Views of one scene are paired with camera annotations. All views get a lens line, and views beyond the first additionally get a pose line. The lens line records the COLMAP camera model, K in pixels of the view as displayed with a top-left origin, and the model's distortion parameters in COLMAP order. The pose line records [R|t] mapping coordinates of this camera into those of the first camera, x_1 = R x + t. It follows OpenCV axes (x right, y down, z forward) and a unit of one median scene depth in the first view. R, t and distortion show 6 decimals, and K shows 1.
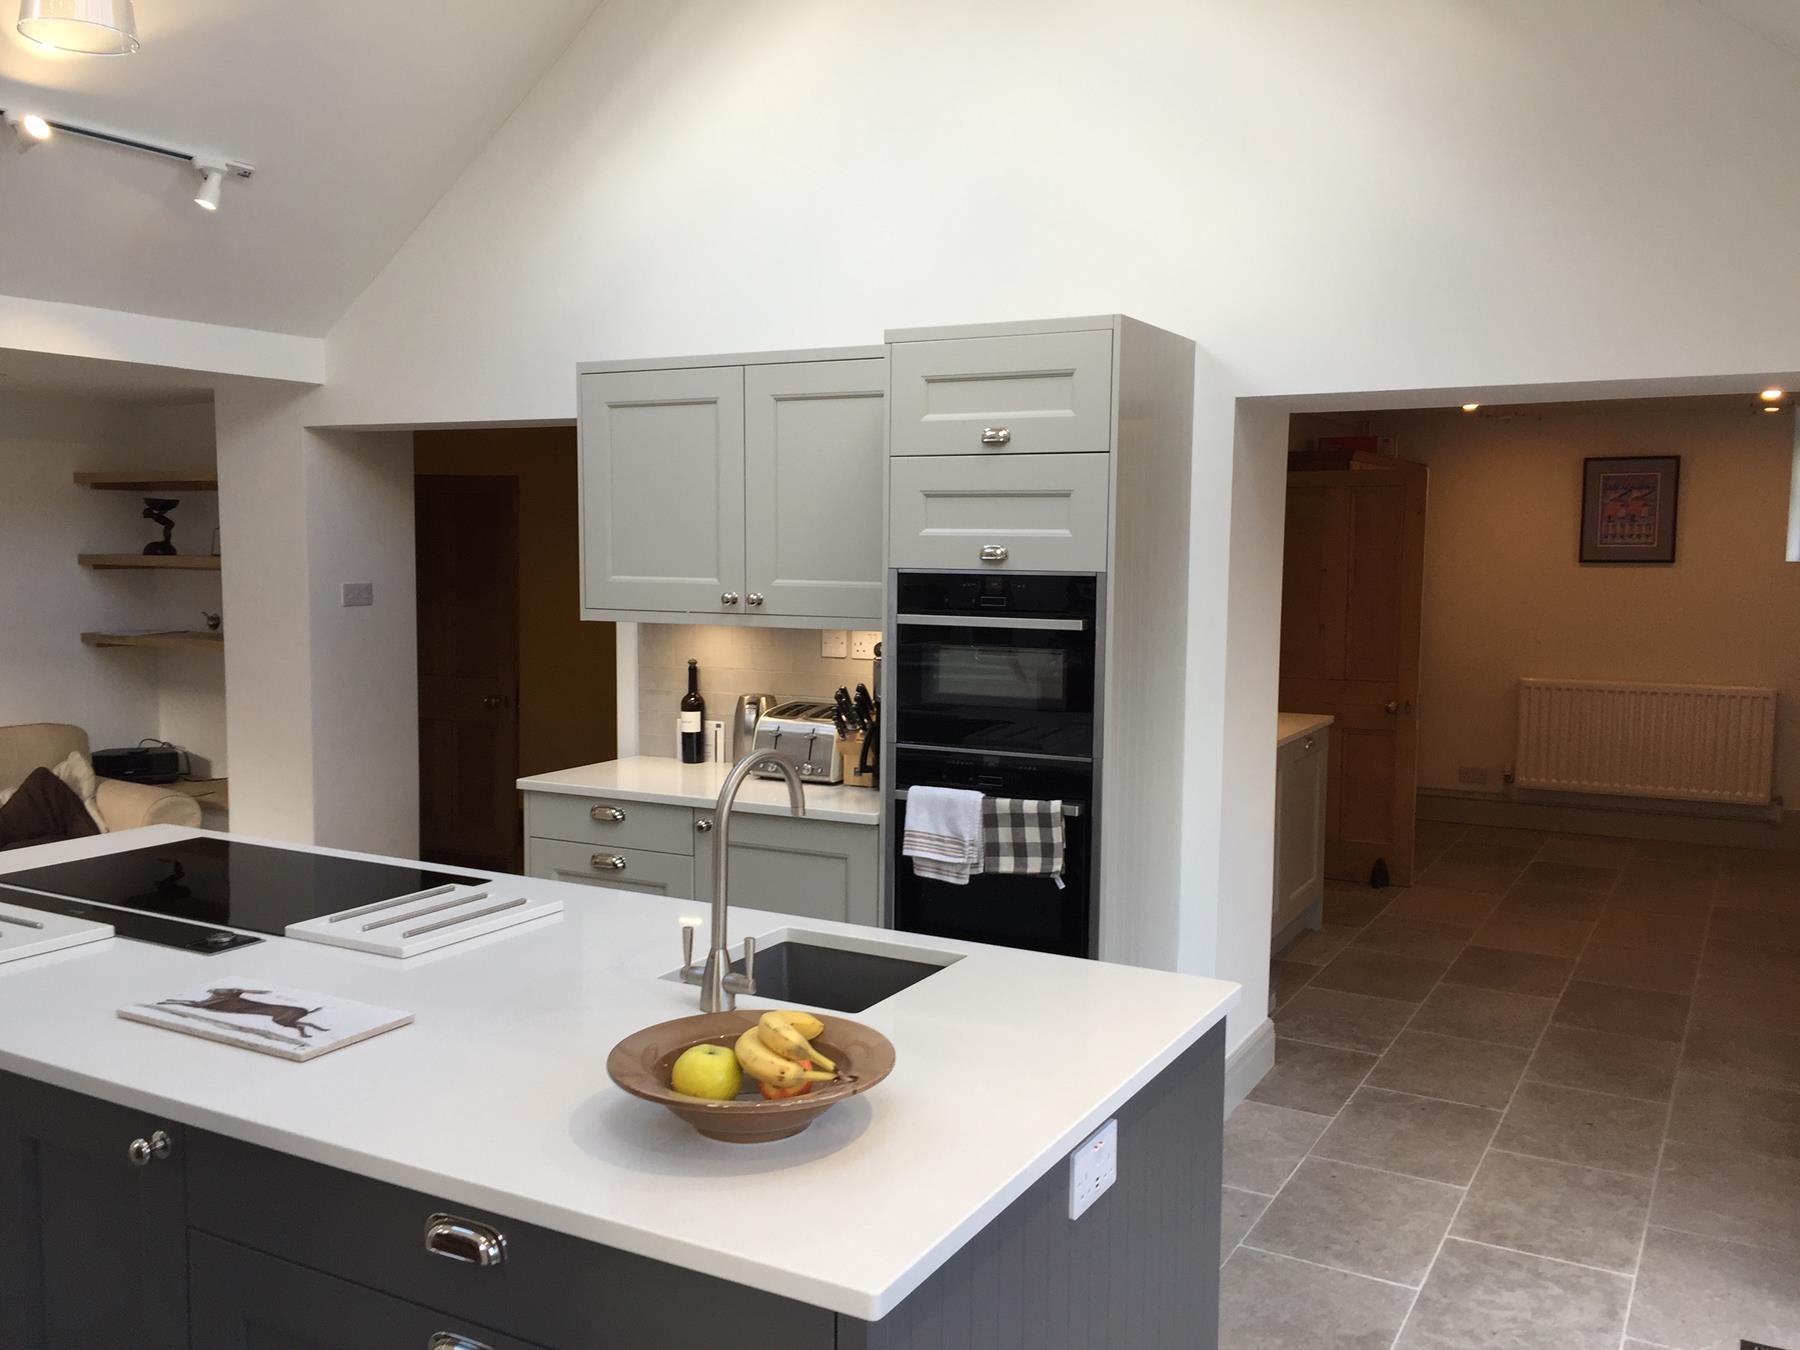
lens RADIAL K [[1532.5, 0, 903.0], [0, 1532.5, 688.1], [0, 0, 1]] dist [0.070829, -0.077791]
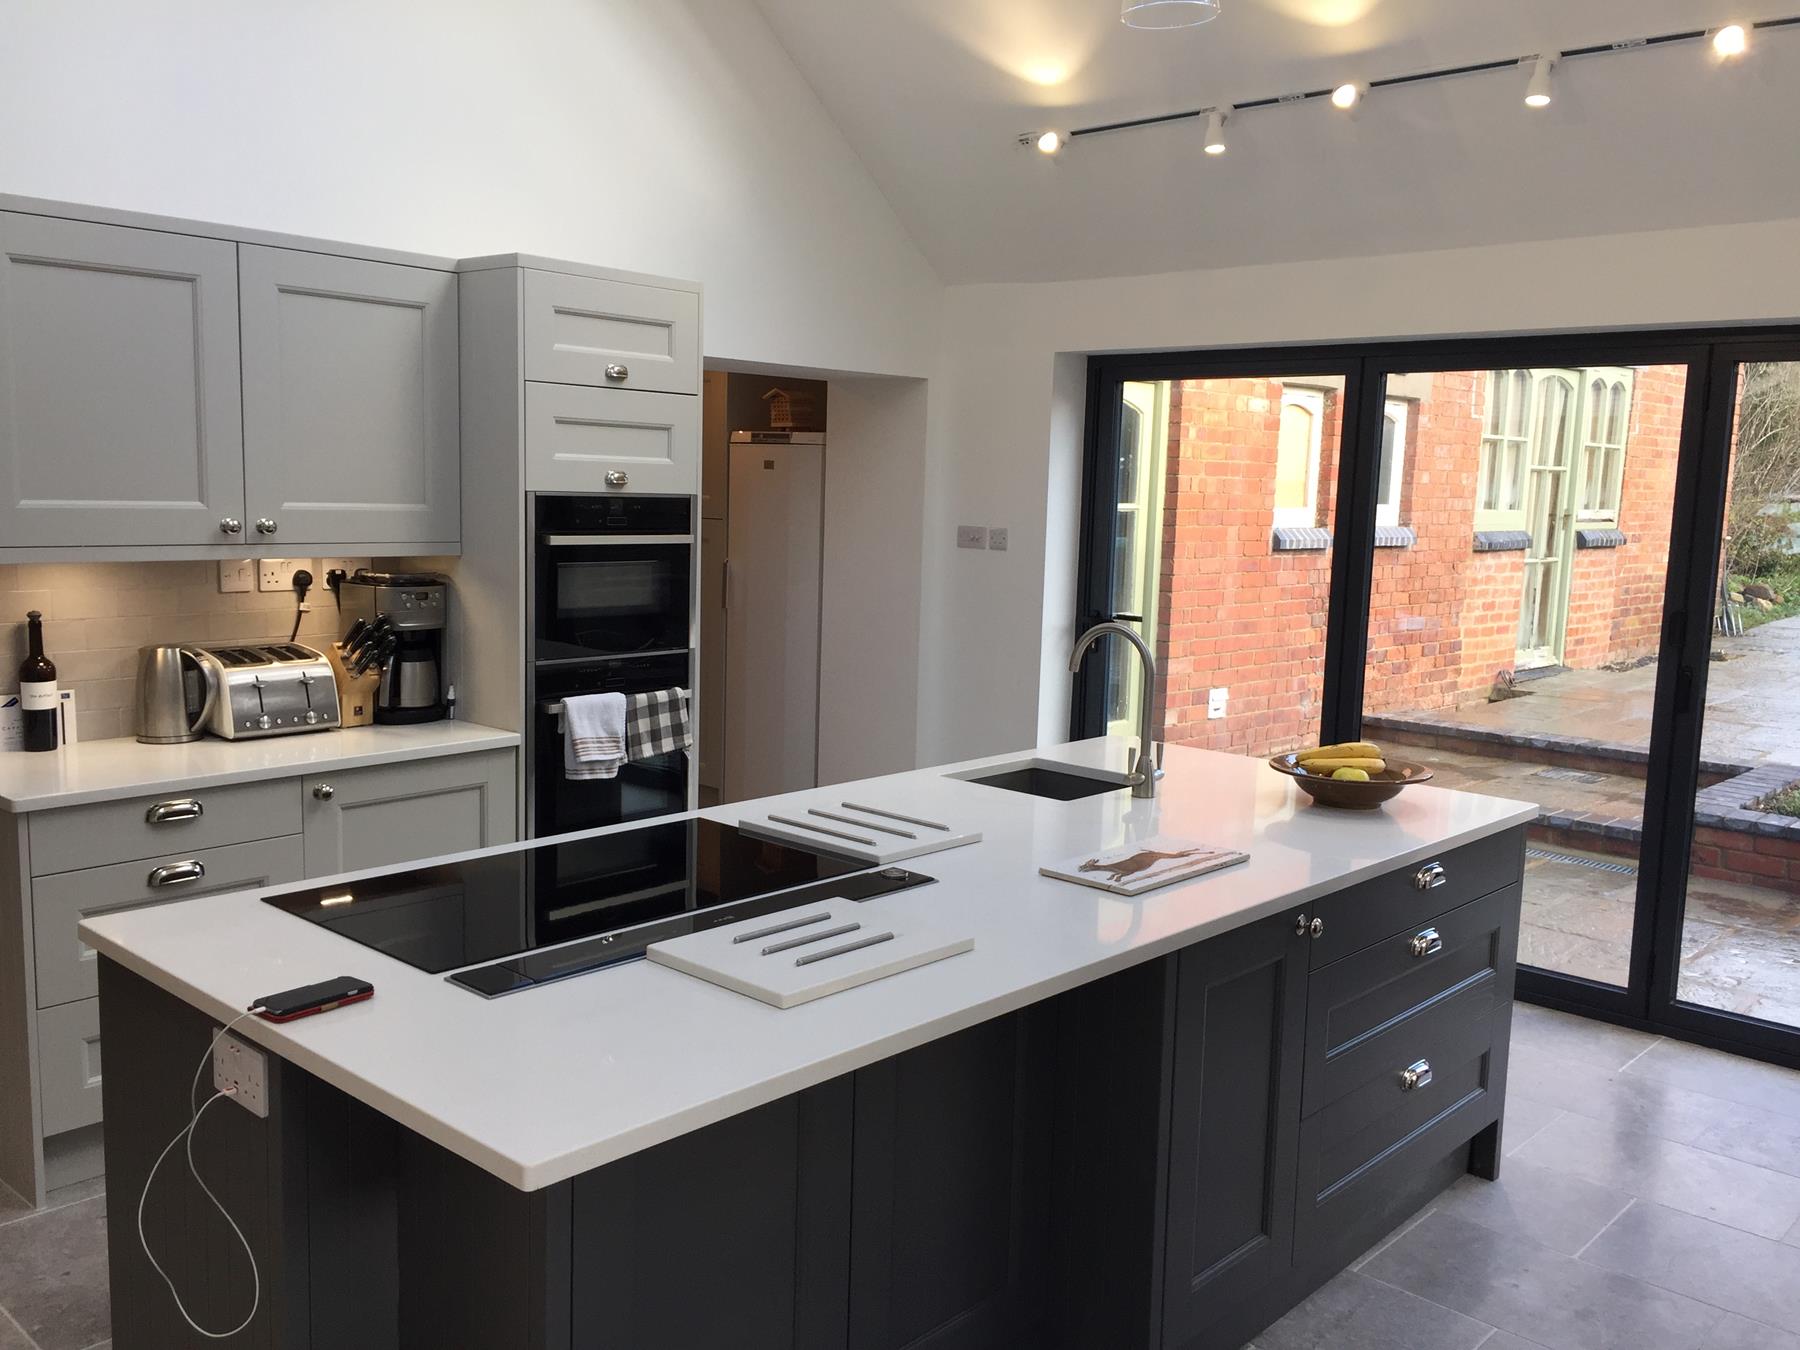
lens RADIAL K [[1532.5, 0, 895.9], [0, 1532.5, 682.5], [0, 0, 1]] dist [0.070829, -0.077791]
pose [[0.234347, -0.127922, 0.963700, -0.981736], [0.068464, 0.991015, 0.114900, -0.054360], [-0.969739, 0.039052, 0.241000, 0.534418]]
